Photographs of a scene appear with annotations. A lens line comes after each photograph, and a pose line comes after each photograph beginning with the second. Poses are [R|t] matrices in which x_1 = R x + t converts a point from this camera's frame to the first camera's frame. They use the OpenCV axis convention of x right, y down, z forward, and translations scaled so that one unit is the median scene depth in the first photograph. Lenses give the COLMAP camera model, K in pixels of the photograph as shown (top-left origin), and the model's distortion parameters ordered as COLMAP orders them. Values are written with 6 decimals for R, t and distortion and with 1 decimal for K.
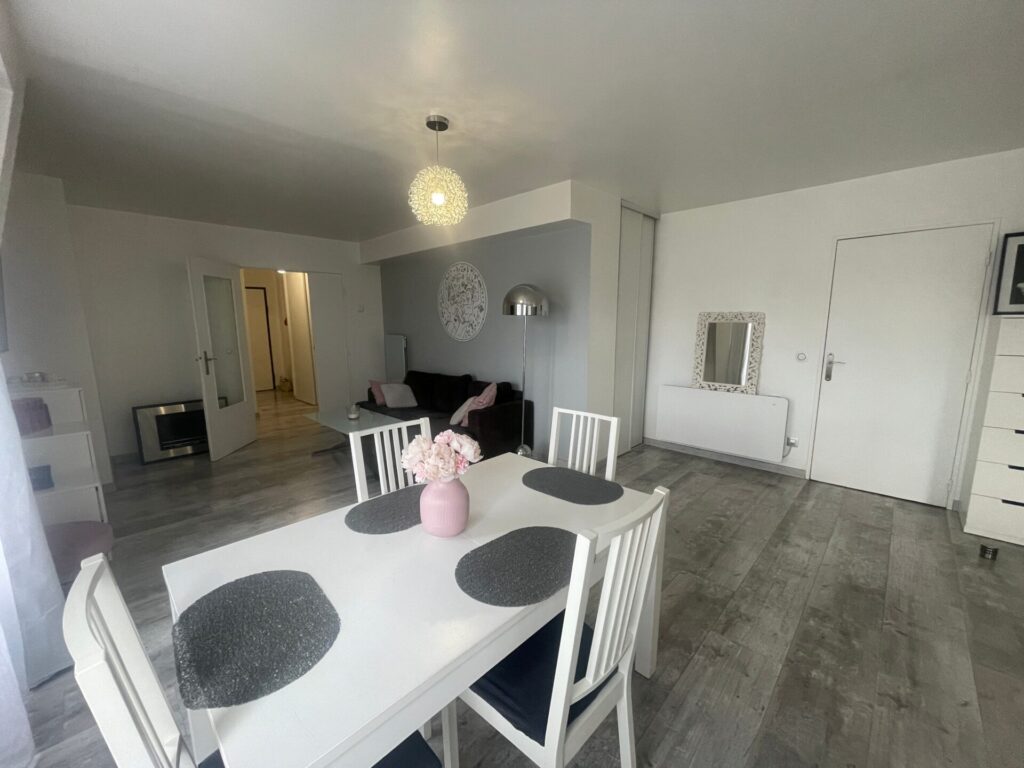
lens RADIAL K [[411.6, 0, 507.2], [0, 411.6, 386.5], [0, 0, 1]] dist [0.001419, -0.000001]
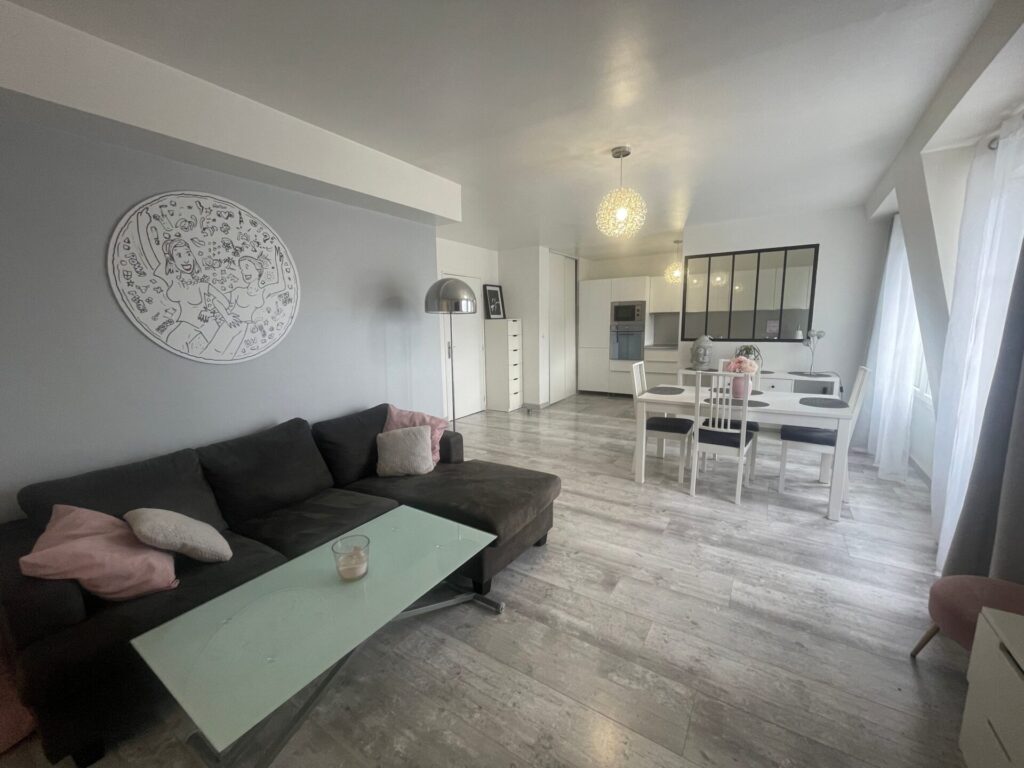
lens RADIAL K [[411.6, 0, 508.9], [0, 411.6, 383.2], [0, 0, 1]] dist [0.001419, -0.000001]
pose [[-0.198222, -0.132455, 0.971166, -0.665054], [0.176330, 0.969843, 0.168265, -0.114967], [-0.964166, 0.204599, -0.168888, 0.802878]]
